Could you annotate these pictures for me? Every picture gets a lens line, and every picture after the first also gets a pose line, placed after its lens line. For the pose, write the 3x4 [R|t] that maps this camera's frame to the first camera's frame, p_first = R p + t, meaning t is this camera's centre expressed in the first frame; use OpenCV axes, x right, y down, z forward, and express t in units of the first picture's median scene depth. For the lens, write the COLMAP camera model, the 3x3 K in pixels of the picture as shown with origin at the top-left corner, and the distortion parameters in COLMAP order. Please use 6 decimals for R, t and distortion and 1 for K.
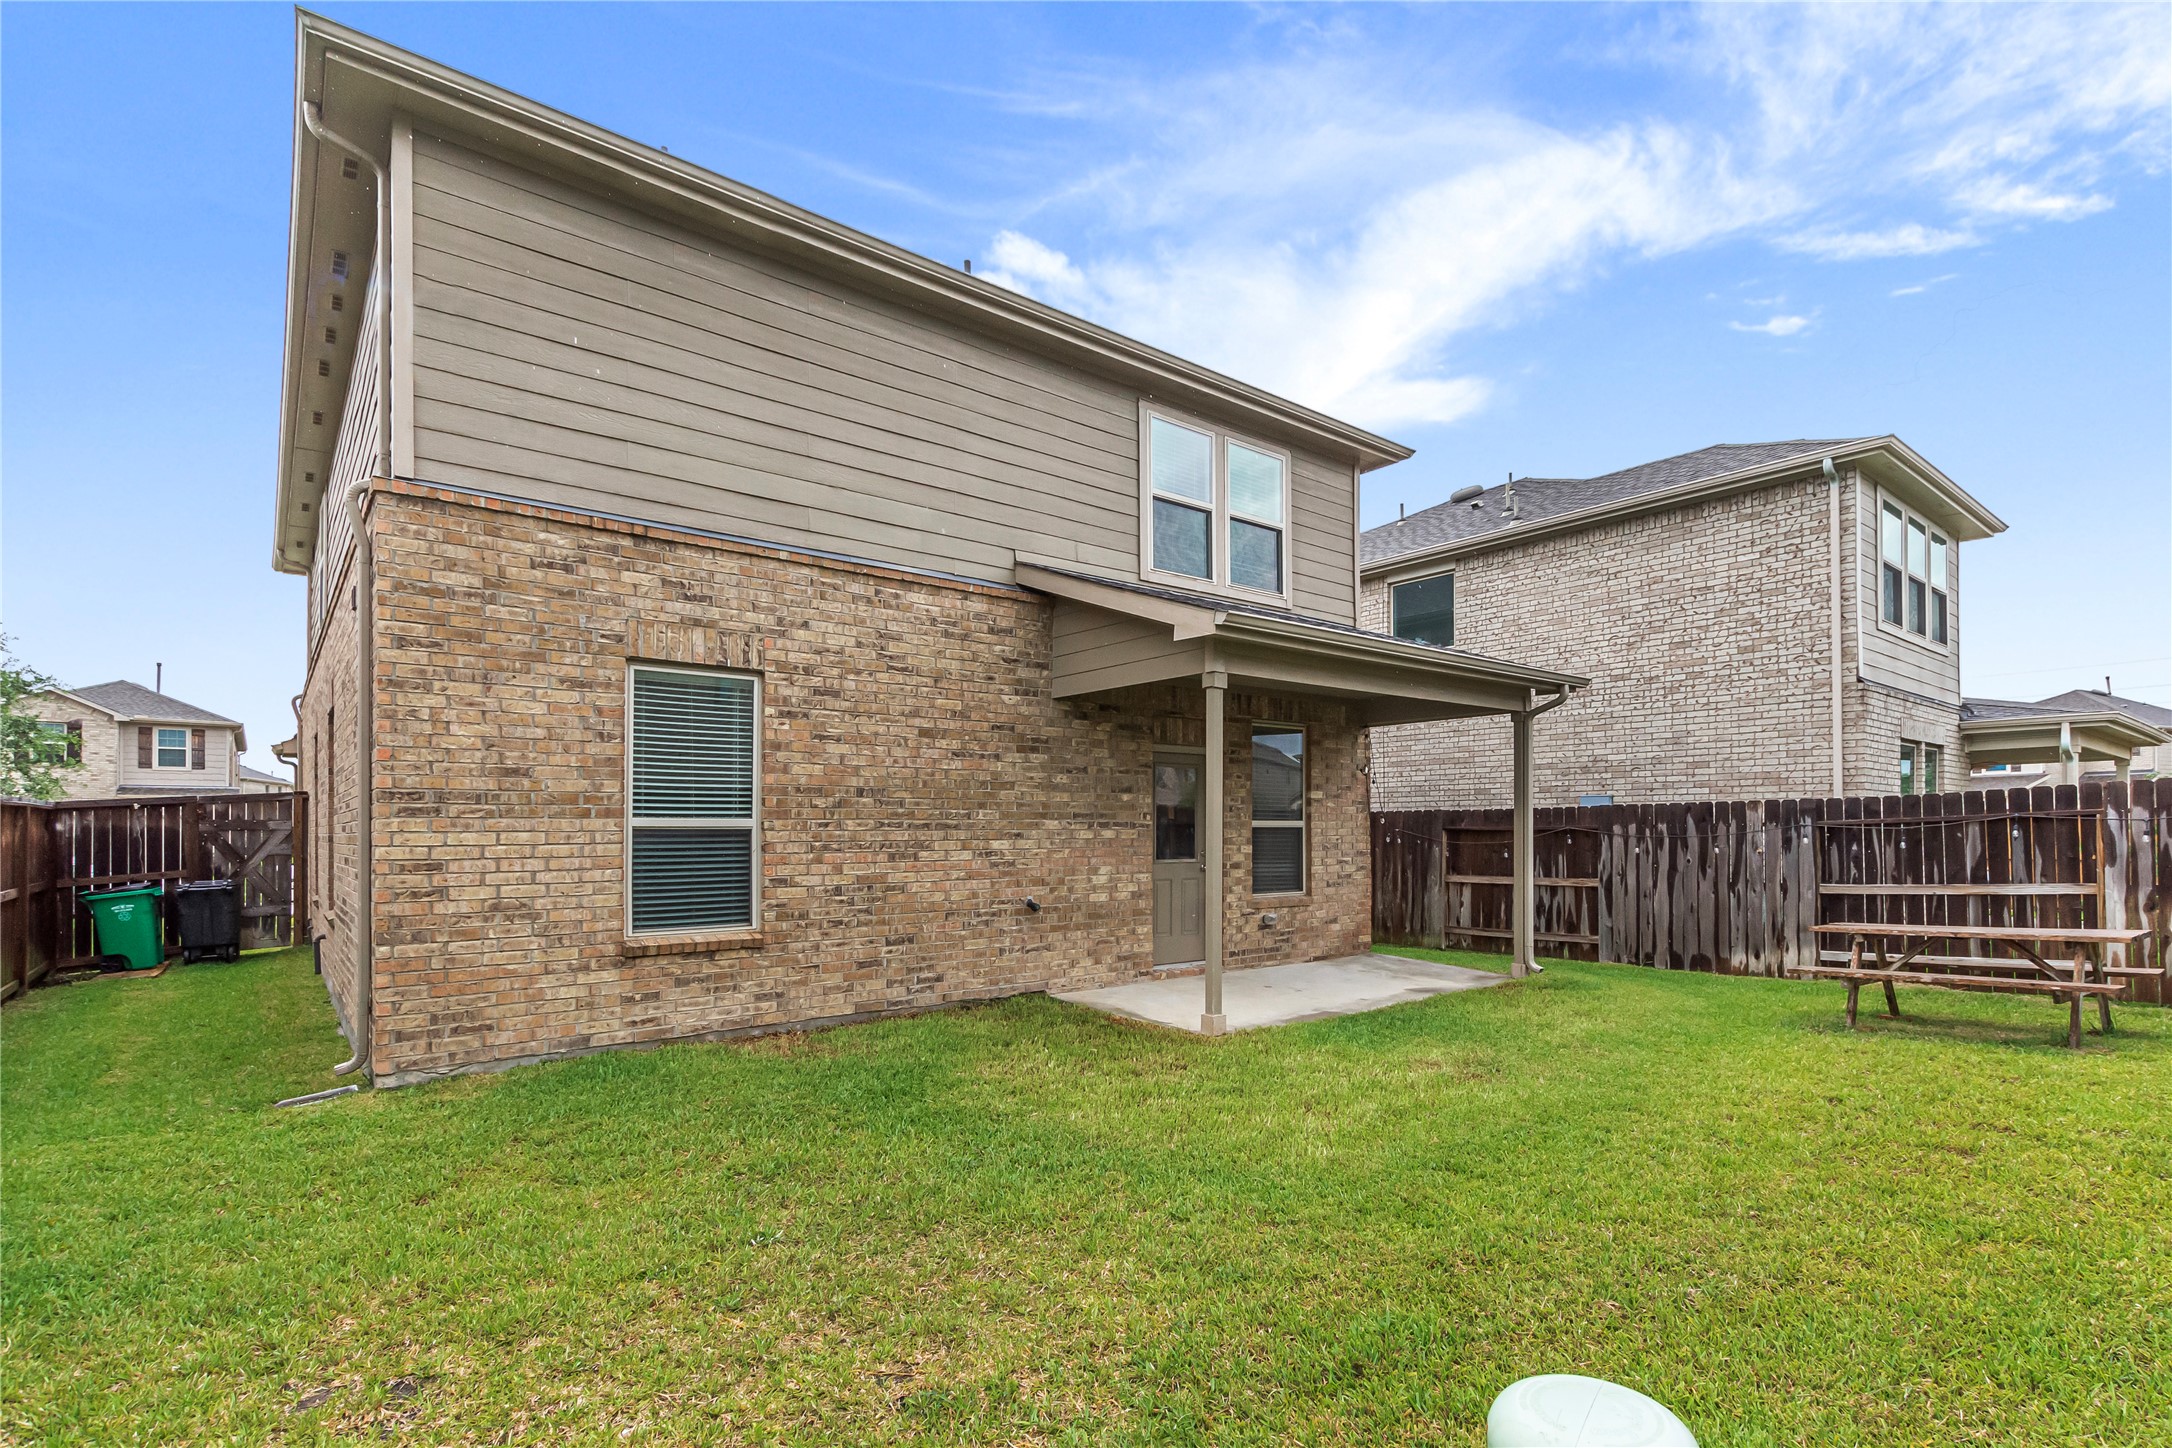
lens RADIAL K [[1021.8, 0, 1086.0], [0, 1021.8, 724.0], [0, 0, 1]] dist [0.002142, 0.000472]
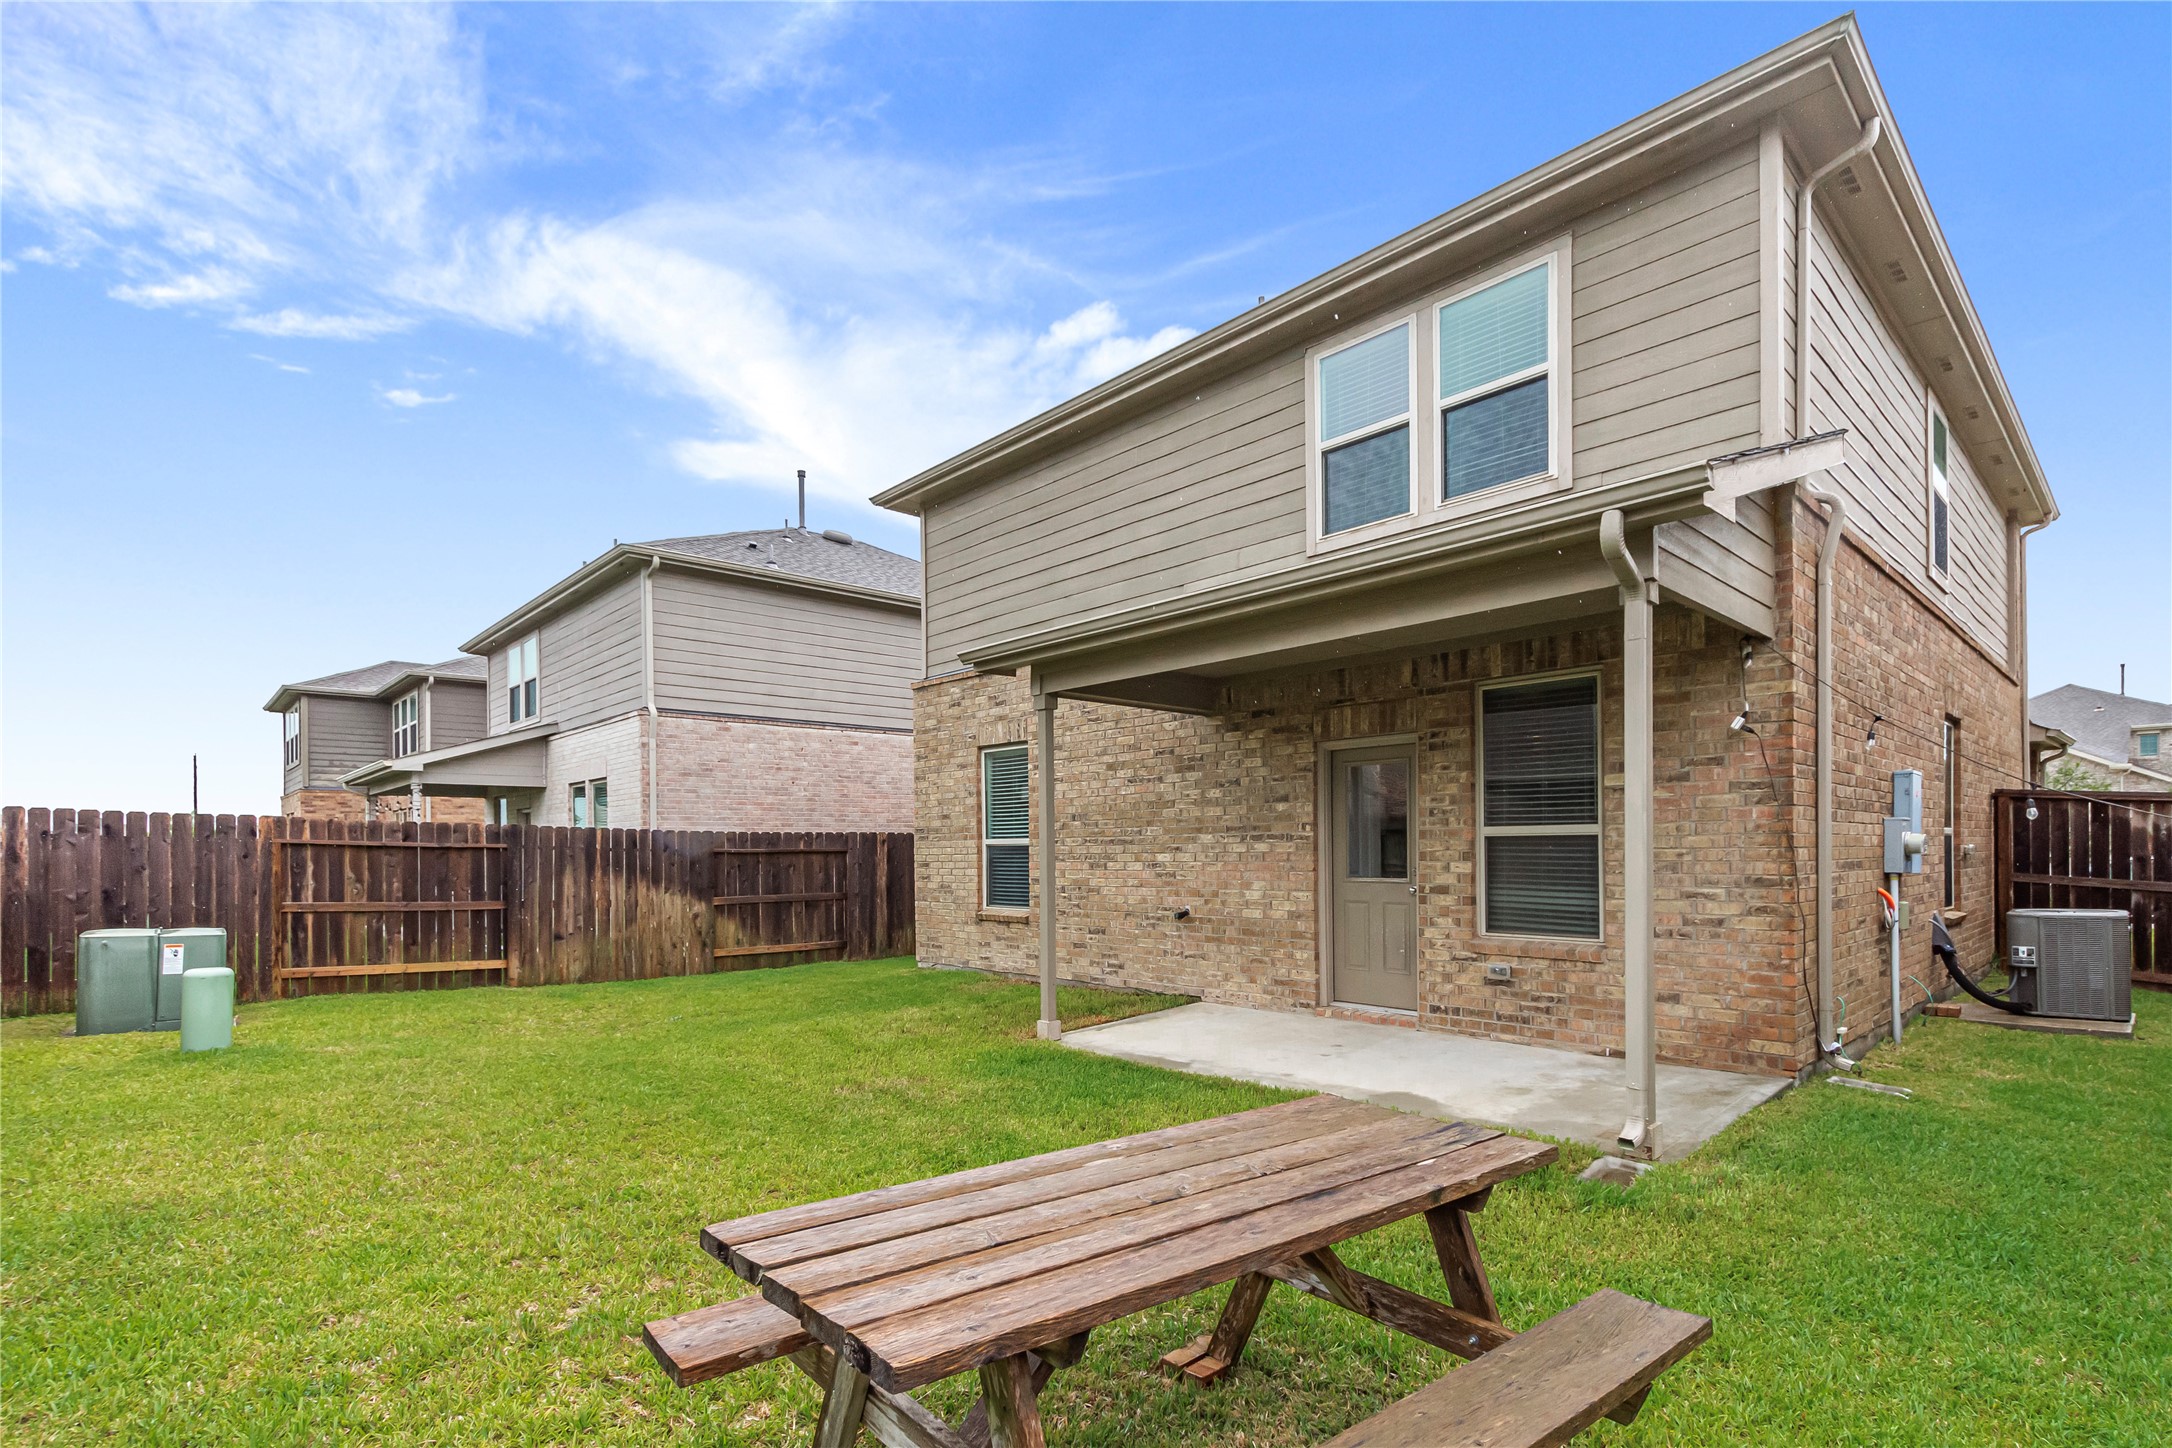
lens RADIAL K [[1021.8, 0, 1086.0], [0, 1021.8, 724.0], [0, 0, 1]] dist [0.002142, 0.000472]
pose [[0.072106, -0.116443, -0.990577, 0.987992], [0.117174, 0.987273, -0.107525, 0.080095], [0.990490, -0.108317, 0.084833, 0.795991]]
